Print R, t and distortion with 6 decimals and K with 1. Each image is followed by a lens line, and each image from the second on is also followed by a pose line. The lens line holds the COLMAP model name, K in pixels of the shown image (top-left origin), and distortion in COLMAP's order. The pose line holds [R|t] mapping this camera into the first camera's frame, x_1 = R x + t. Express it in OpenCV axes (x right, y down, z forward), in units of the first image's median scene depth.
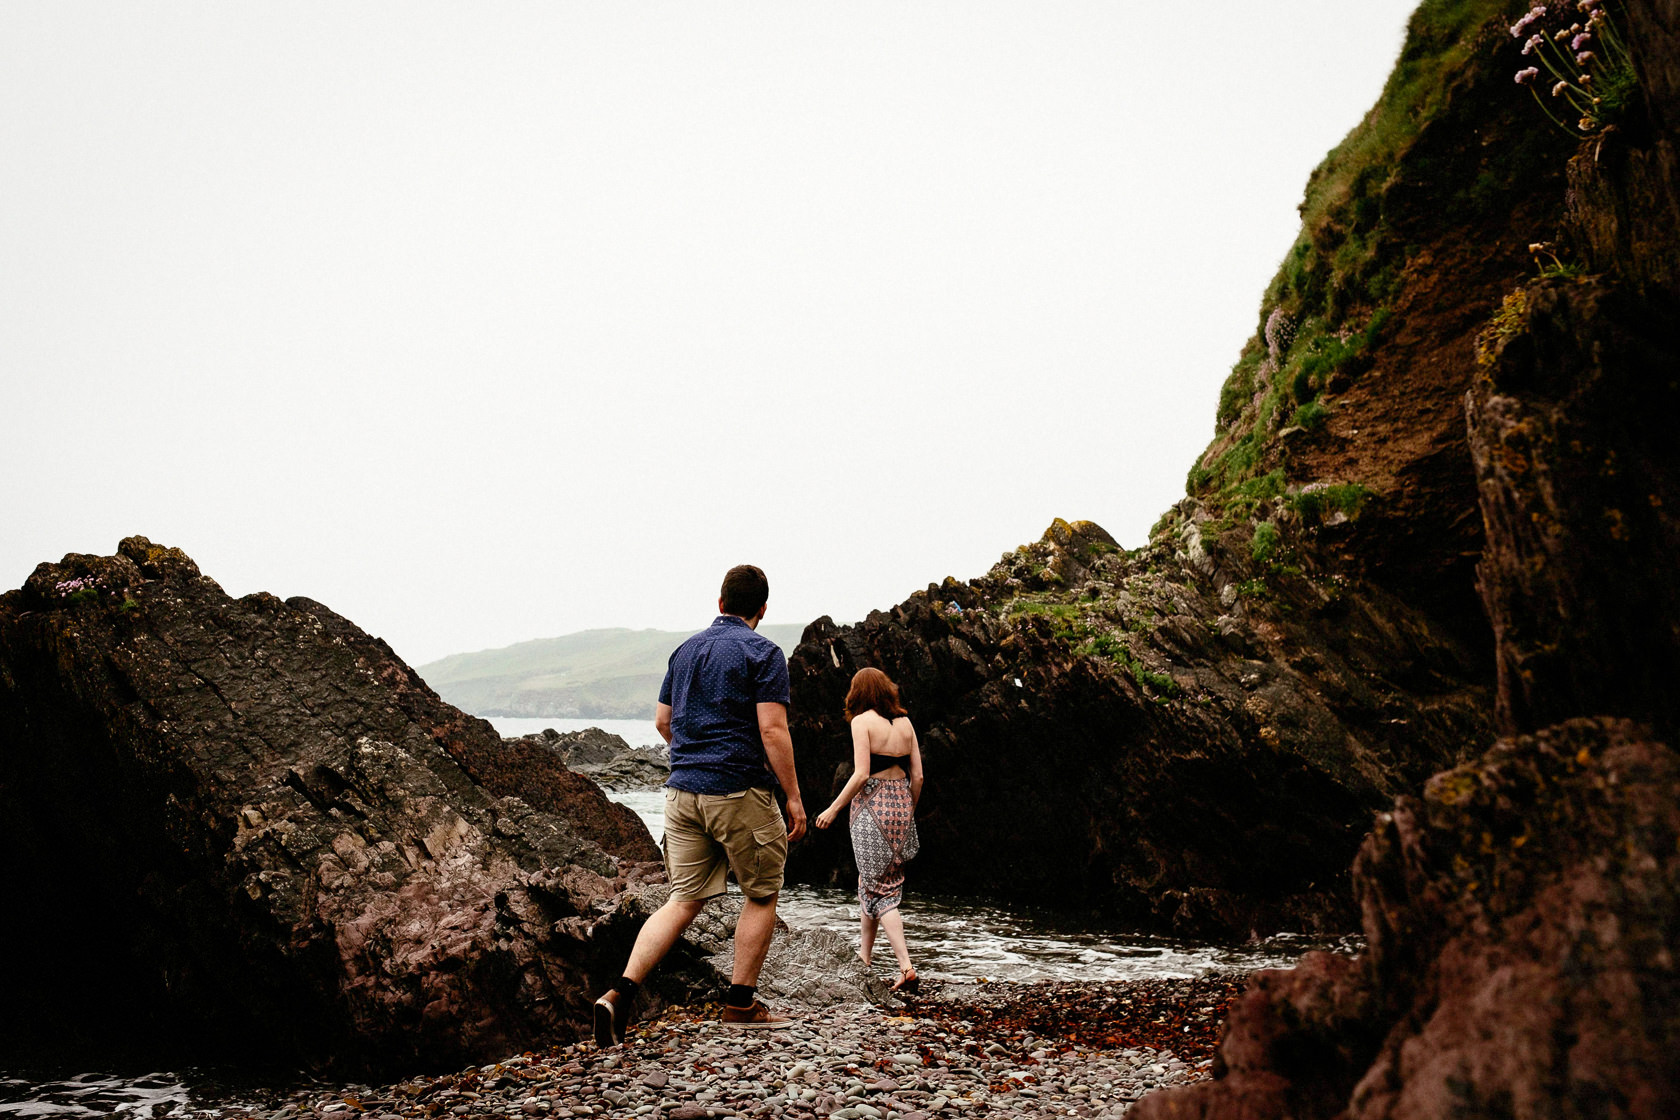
lens RADIAL K [[1840.9, 0, 840.0], [0, 1840.9, 560.0], [0, 0, 1]] dist [-0.013489, 0.020254]
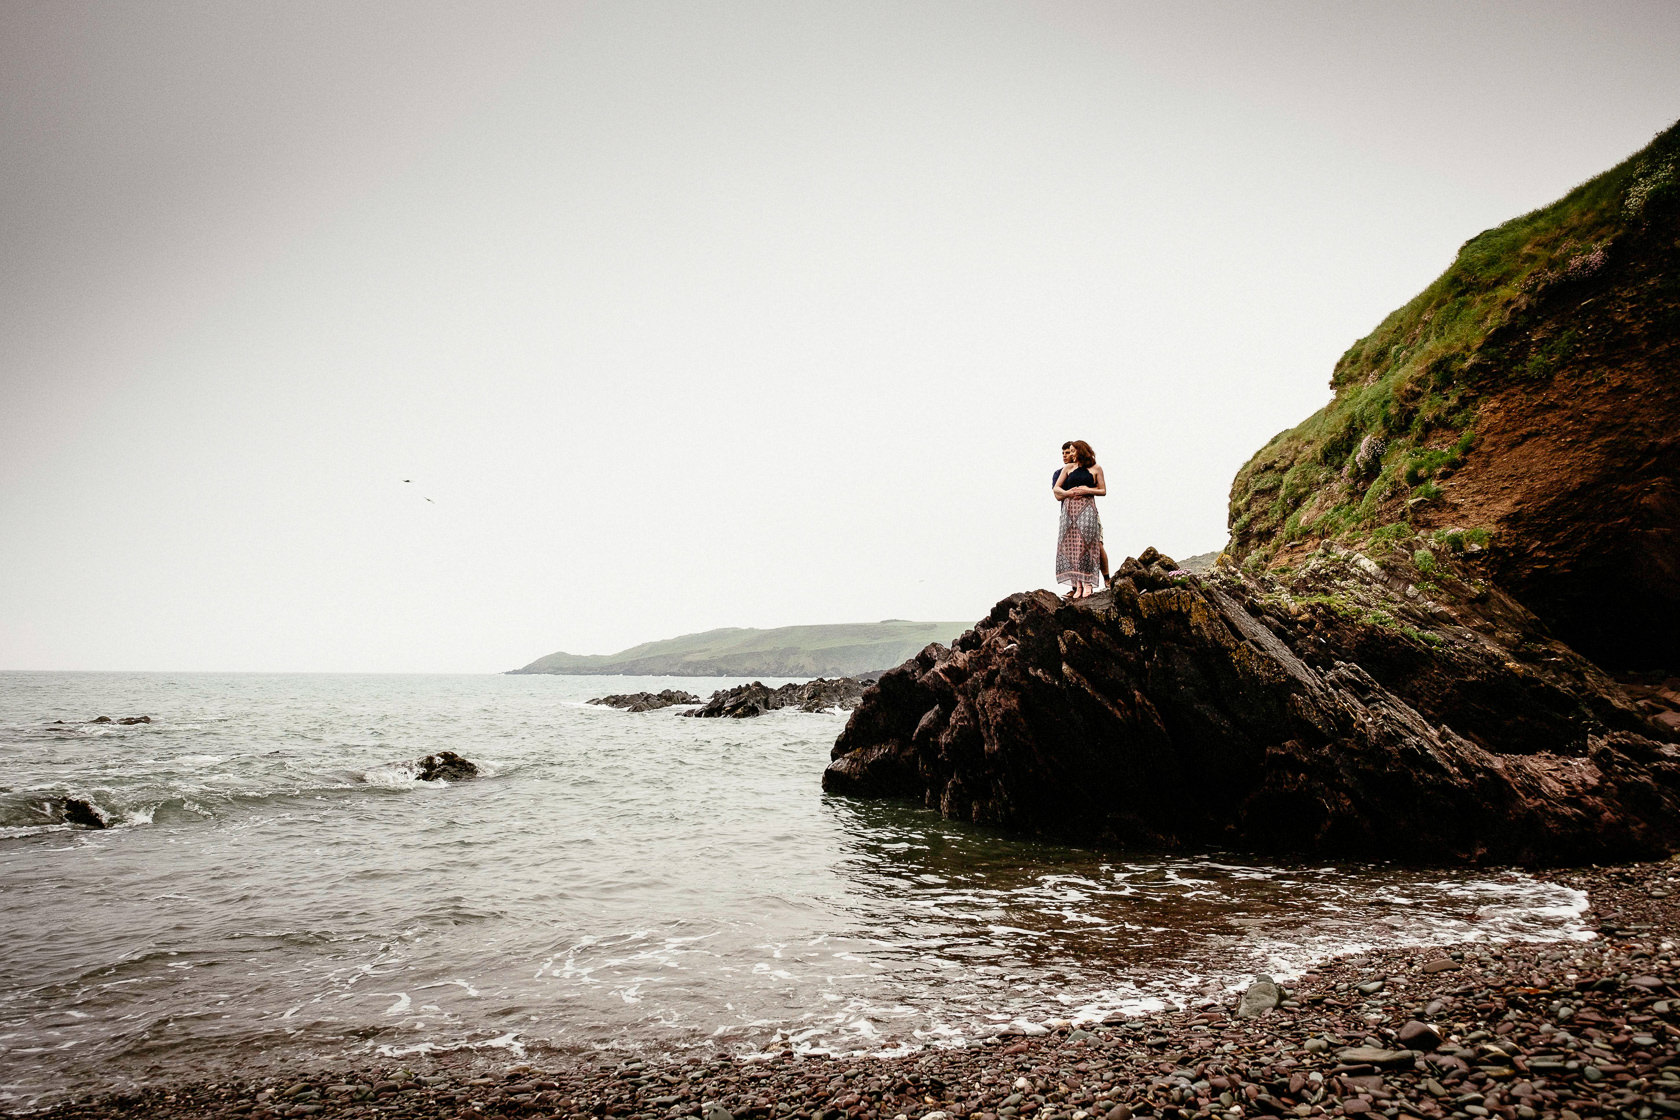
lens RADIAL K [[988.9, 0, 840.0], [0, 988.9, 560.0], [0, 0, 1]] dist [-0.001434, 0.000601]
pose [[0.999950, -0.009760, 0.002341, -0.737308], [0.009827, 0.999484, -0.030593, 0.027243], [-0.002041, 0.030614, 0.999529, 0.089037]]
